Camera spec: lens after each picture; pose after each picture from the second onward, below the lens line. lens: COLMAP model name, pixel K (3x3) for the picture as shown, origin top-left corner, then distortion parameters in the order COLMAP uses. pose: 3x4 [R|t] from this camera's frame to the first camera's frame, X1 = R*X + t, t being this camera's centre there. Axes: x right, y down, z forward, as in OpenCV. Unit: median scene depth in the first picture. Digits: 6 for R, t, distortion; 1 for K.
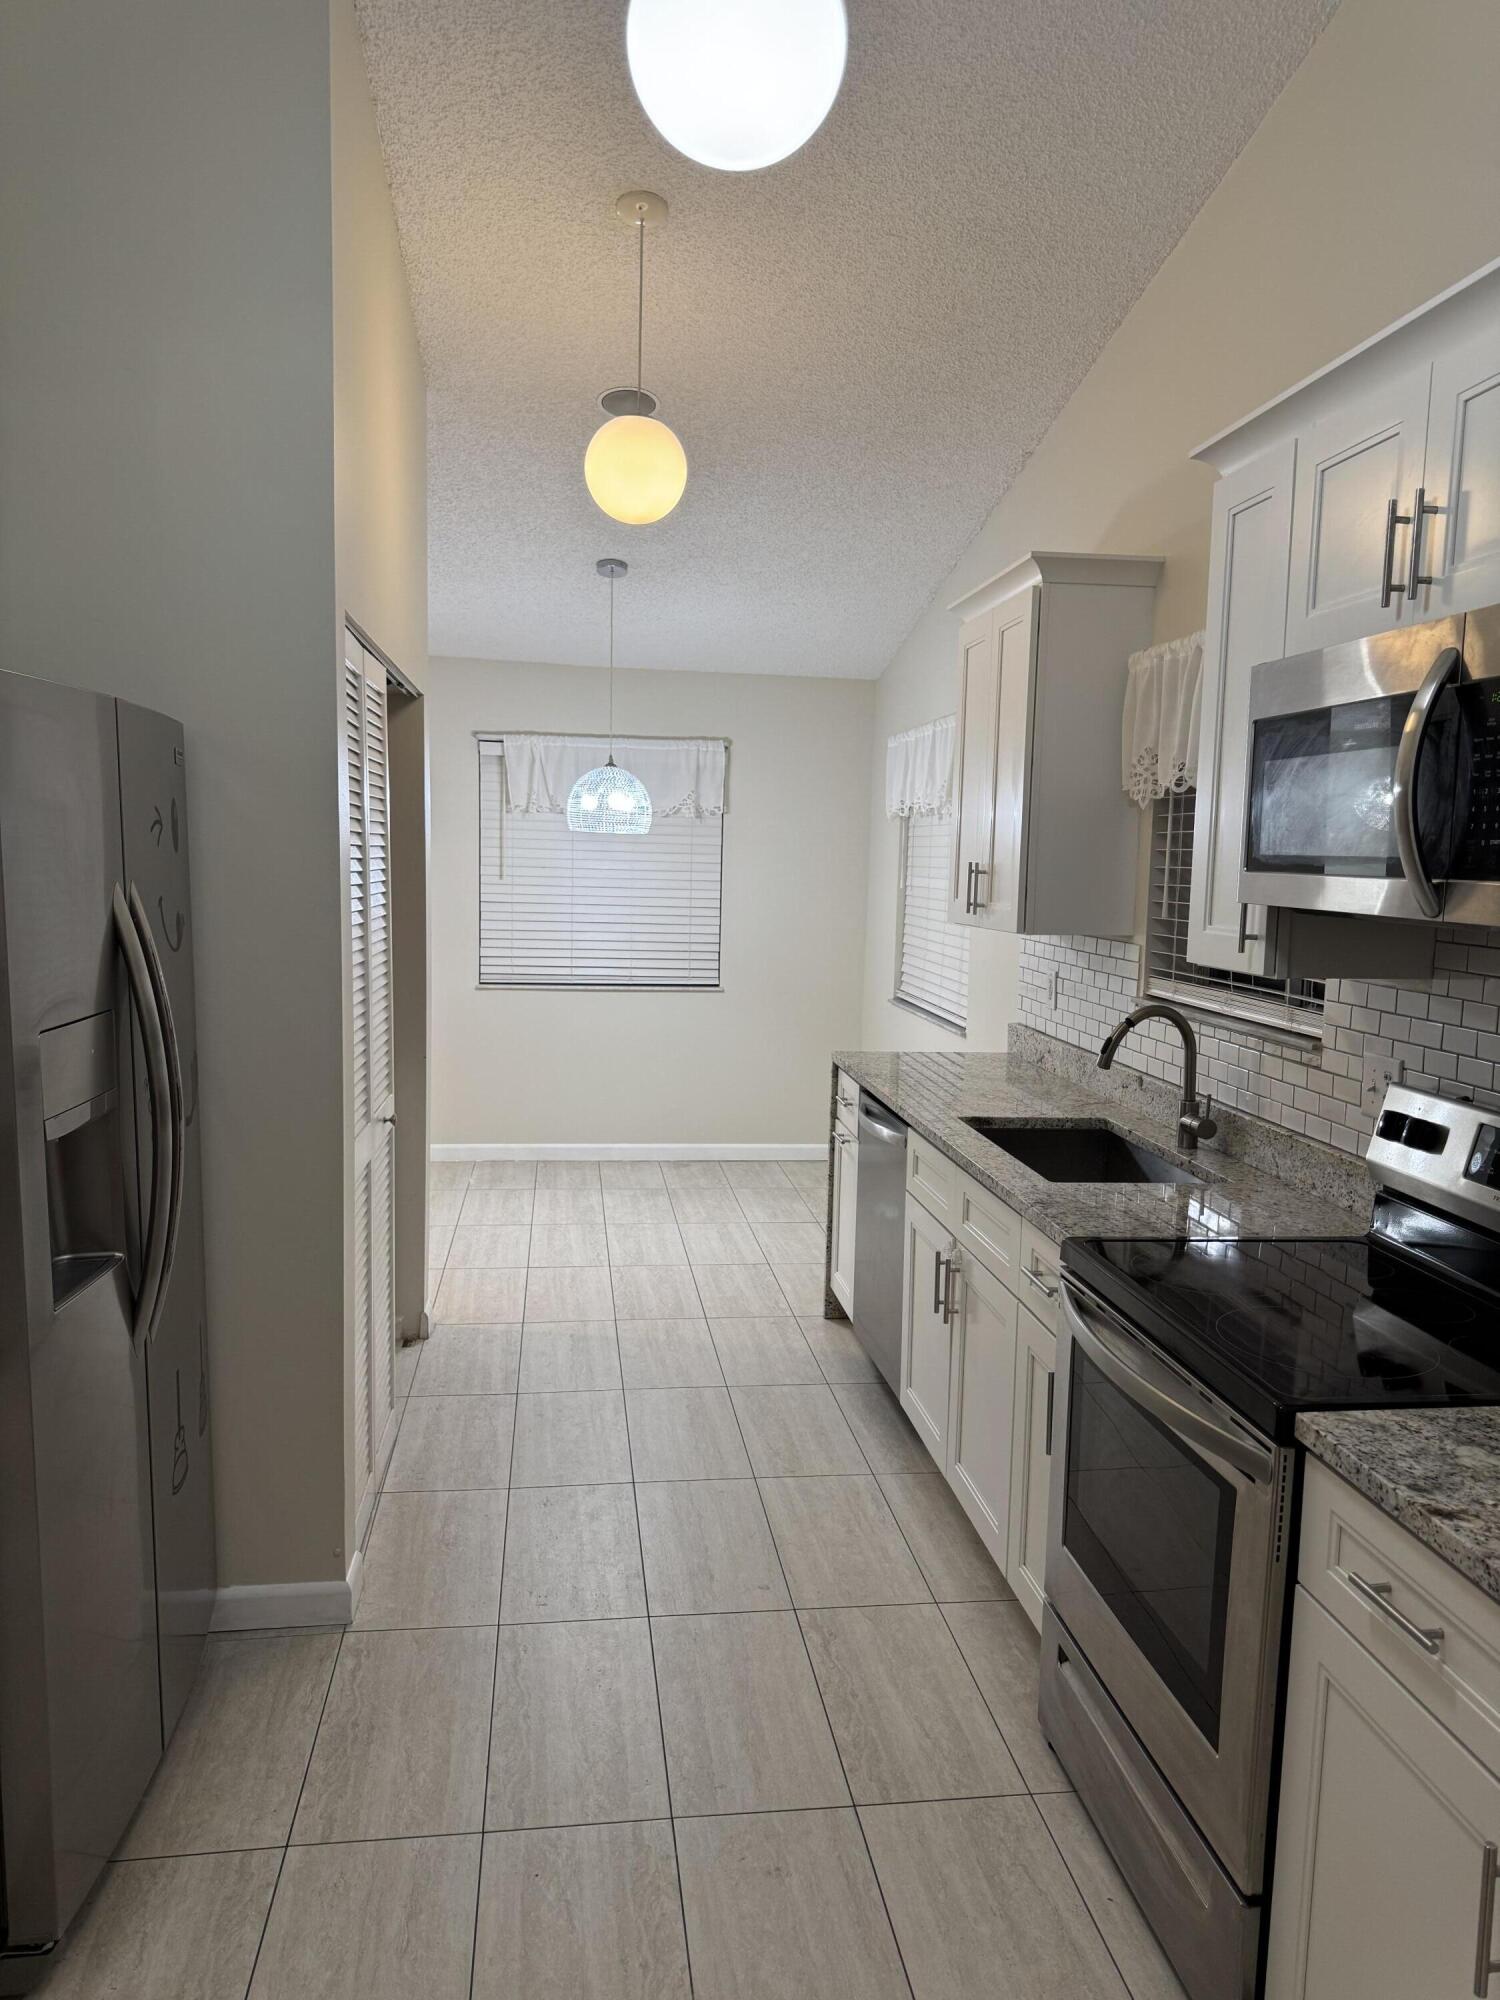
lens RADIAL K [[1406.2, 0, 762.4], [0, 1406.2, 1006.3], [0, 0, 1]] dist [0.139682, -0.205584]
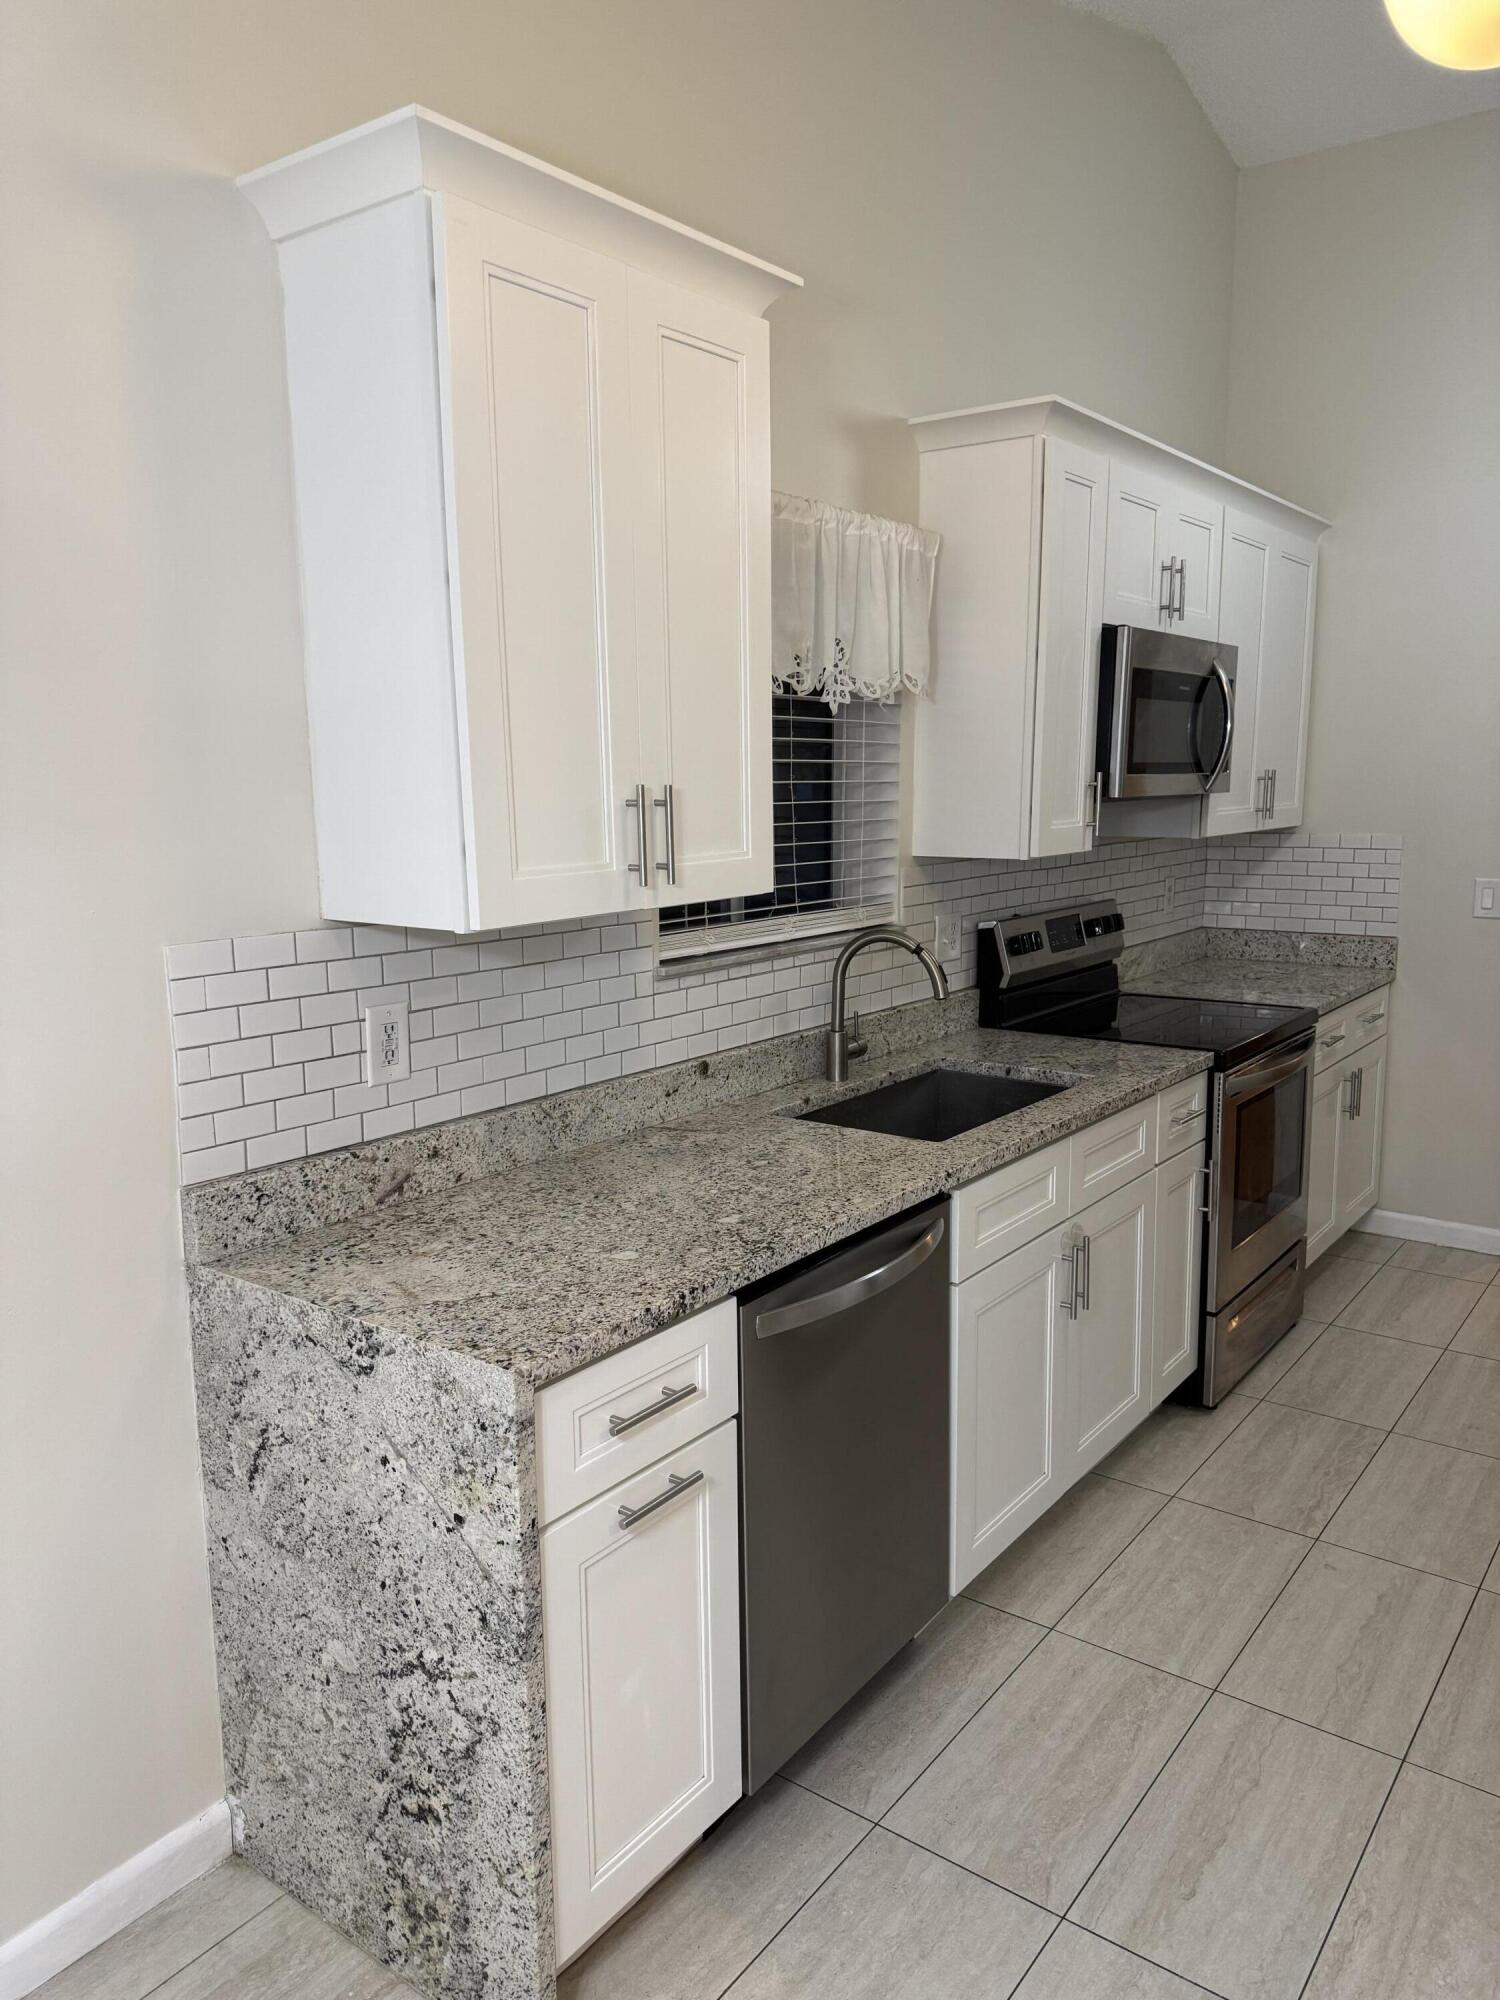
lens RADIAL K [[1406.2, 0, 762.4], [0, 1406.2, 1006.3], [0, 0, 1]] dist [0.139682, -0.205584]
pose [[-0.709757, -0.142036, 0.689978, -0.325358], [0.063643, 0.962528, 0.263610, -0.211836], [-0.701565, 0.231011, -0.674121, 1.777312]]
